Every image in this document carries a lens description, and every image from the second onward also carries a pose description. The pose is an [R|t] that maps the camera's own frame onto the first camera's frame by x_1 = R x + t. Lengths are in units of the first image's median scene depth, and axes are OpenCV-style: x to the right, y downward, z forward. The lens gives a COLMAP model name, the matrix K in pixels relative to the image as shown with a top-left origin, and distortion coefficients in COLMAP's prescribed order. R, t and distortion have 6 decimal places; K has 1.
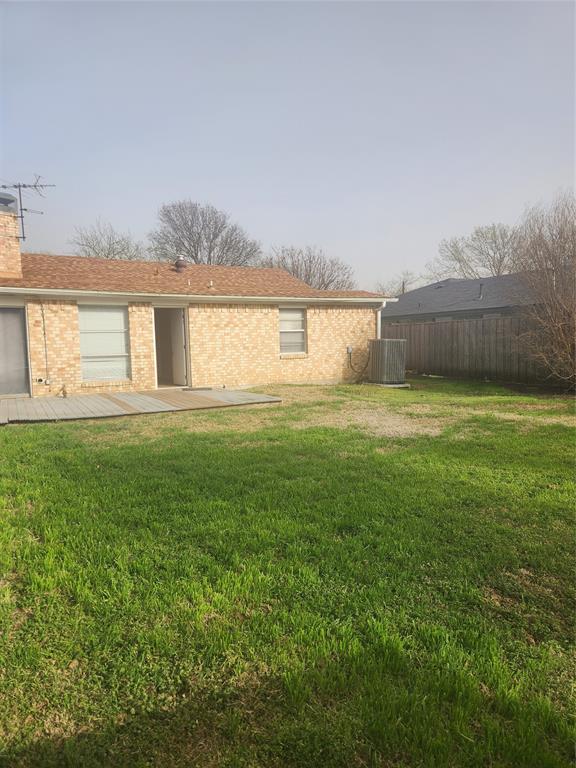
lens RADIAL K [[518.3, 0, 286.7], [0, 518.3, 385.9], [0, 0, 1]] dist [0.037529, -0.004115]
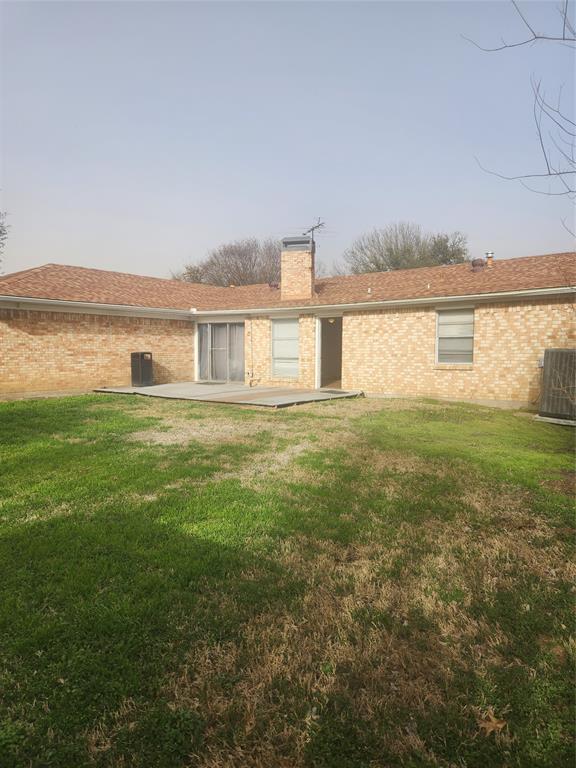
lens RADIAL K [[518.3, 0, 286.7], [0, 518.3, 385.9], [0, 0, 1]] dist [0.037529, -0.004115]
pose [[0.371162, 0.086623, -0.924519, 0.726030], [-0.083531, 0.994717, 0.059665, -0.058046], [0.924804, 0.055080, 0.376437, 0.469332]]
